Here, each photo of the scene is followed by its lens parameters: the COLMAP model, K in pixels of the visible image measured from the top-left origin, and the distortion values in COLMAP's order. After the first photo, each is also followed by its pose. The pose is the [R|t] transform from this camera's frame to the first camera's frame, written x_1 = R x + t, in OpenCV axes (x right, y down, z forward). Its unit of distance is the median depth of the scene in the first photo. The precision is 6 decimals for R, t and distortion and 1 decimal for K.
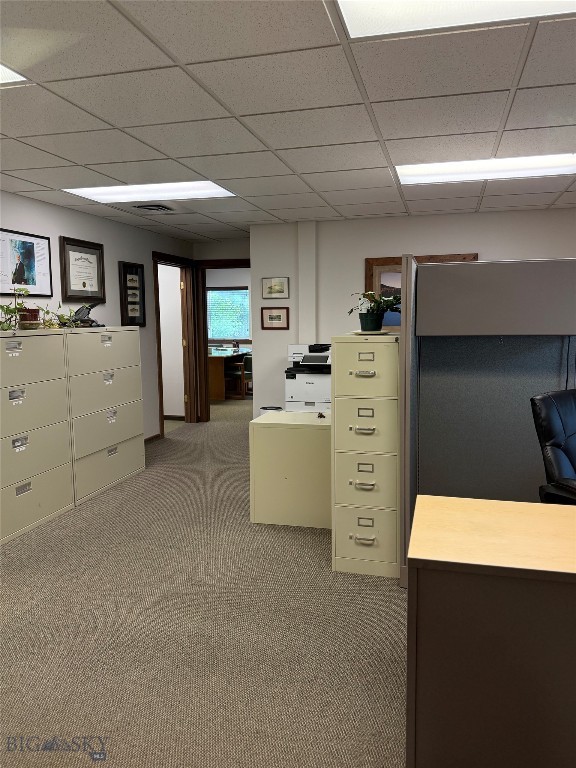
lens RADIAL K [[605.0, 0, 289.0], [0, 605.0, 382.9], [0, 0, 1]] dist [0.071247, -0.035978]
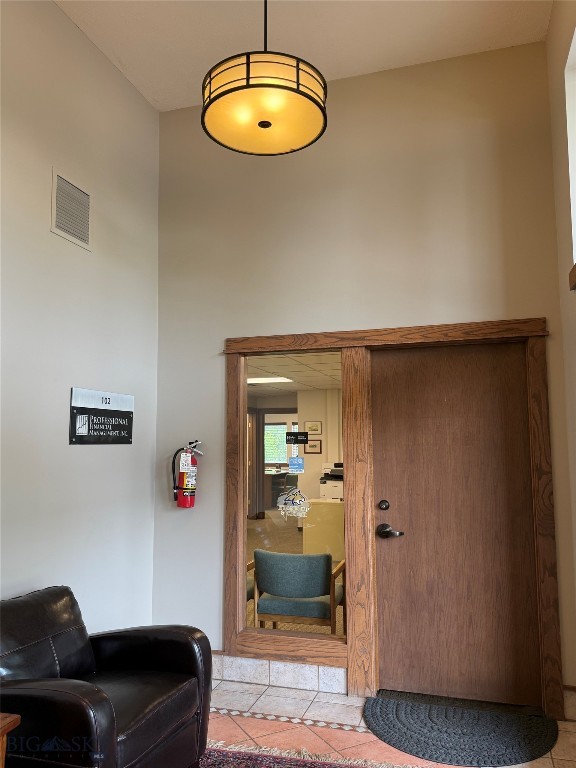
lens RADIAL K [[605.0, 0, 290.6], [0, 605.0, 383.4], [0, 0, 1]] dist [0.071247, -0.035978]
pose [[0.999190, -0.006358, -0.039727, -0.016445], [-0.002042, 0.978150, -0.207890, 0.061843], [0.040181, 0.207803, 0.977345, -0.591721]]
